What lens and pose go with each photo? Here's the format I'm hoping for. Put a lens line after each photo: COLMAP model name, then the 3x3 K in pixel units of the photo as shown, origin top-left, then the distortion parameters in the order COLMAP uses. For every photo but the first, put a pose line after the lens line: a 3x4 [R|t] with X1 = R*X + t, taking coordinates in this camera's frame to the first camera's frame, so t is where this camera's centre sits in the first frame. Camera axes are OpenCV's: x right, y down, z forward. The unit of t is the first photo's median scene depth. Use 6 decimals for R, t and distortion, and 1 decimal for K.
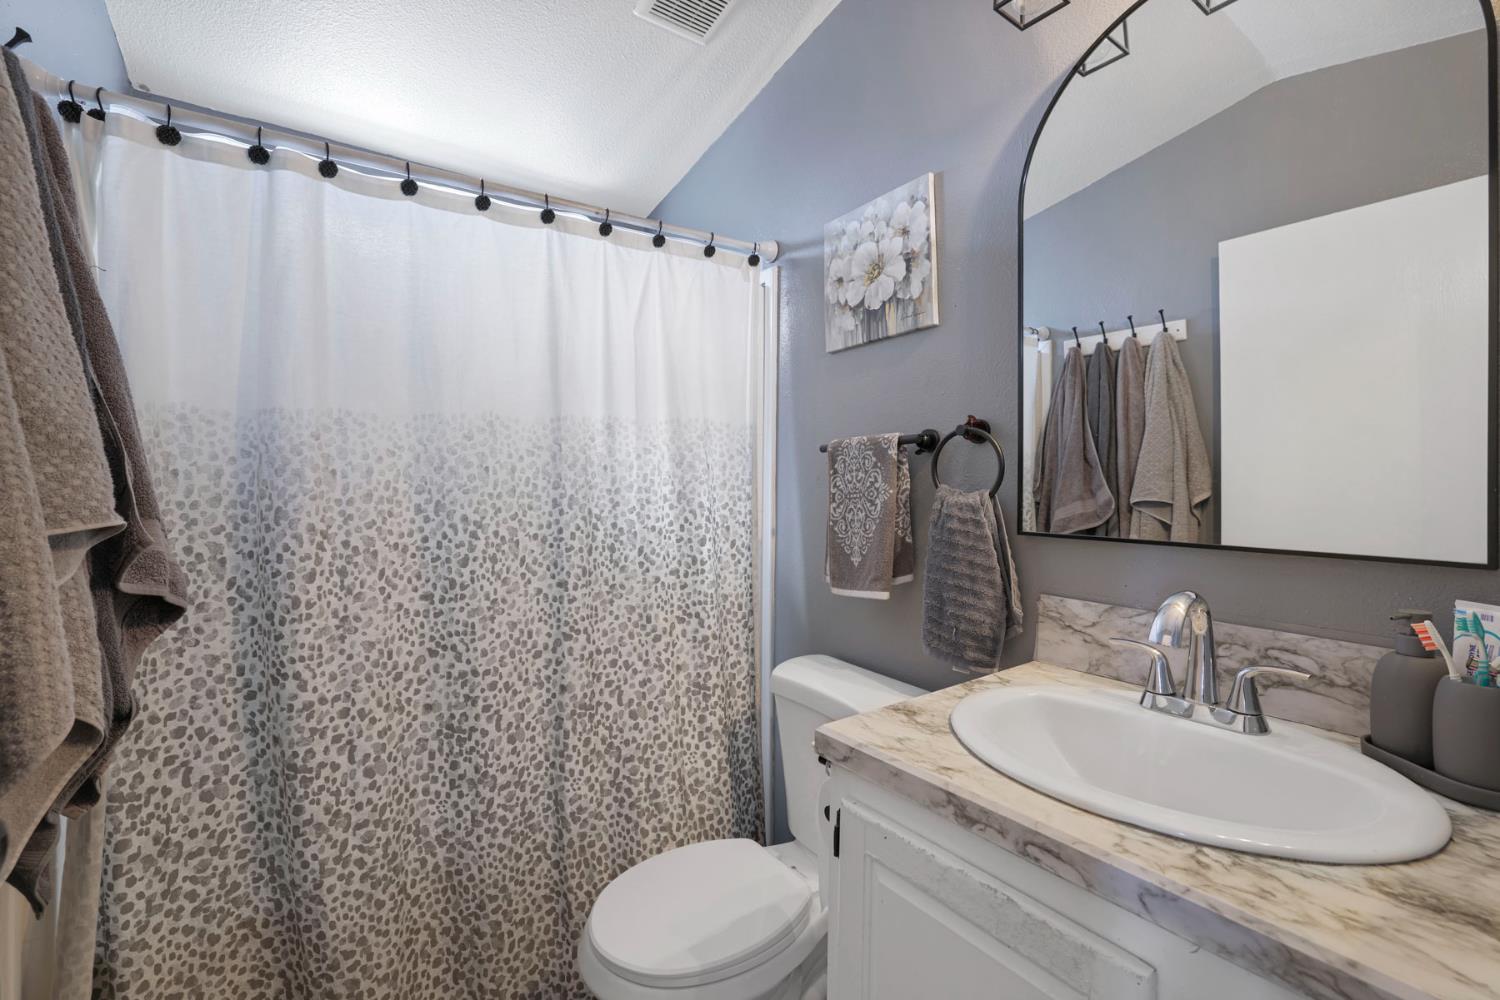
lens RADIAL K [[639.5, 0, 745.4], [0, 639.5, 488.3], [0, 0, 1]] dist [-0.047106, 0.015191]
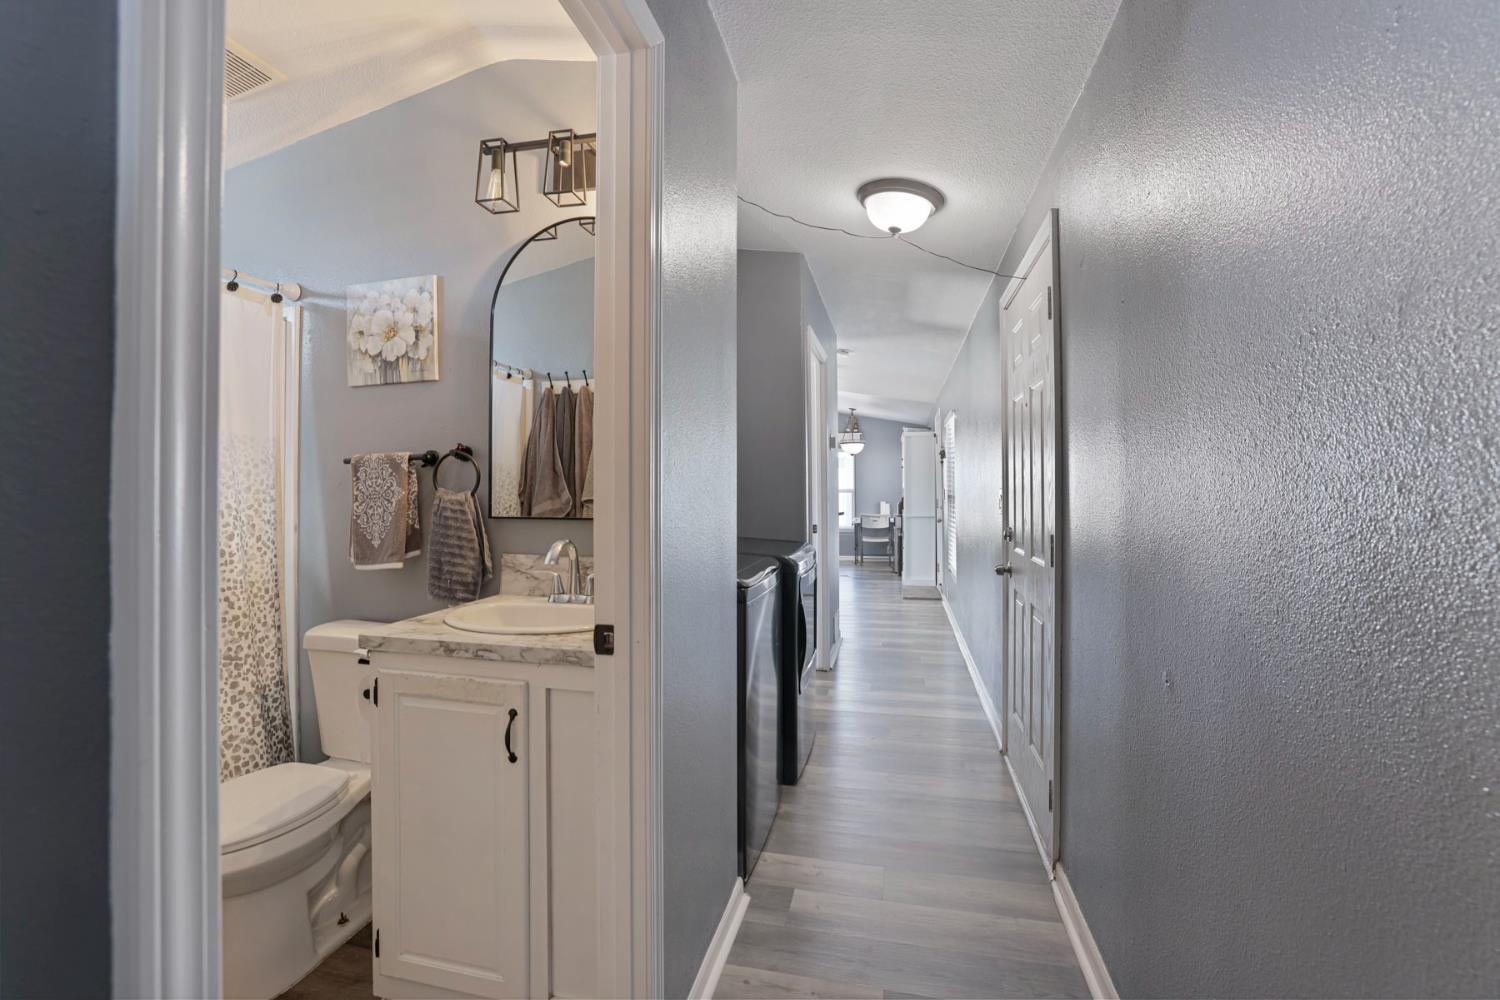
lens RADIAL K [[639.5, 0, 745.4], [0, 639.5, 488.3], [0, 0, 1]] dist [-0.047106, 0.015191]
pose [[0.745012, -0.002208, 0.667048, -0.132072], [0.007718, 0.999956, -0.005311, 0.007068], [-0.667007, 0.009105, 0.744996, -0.516219]]
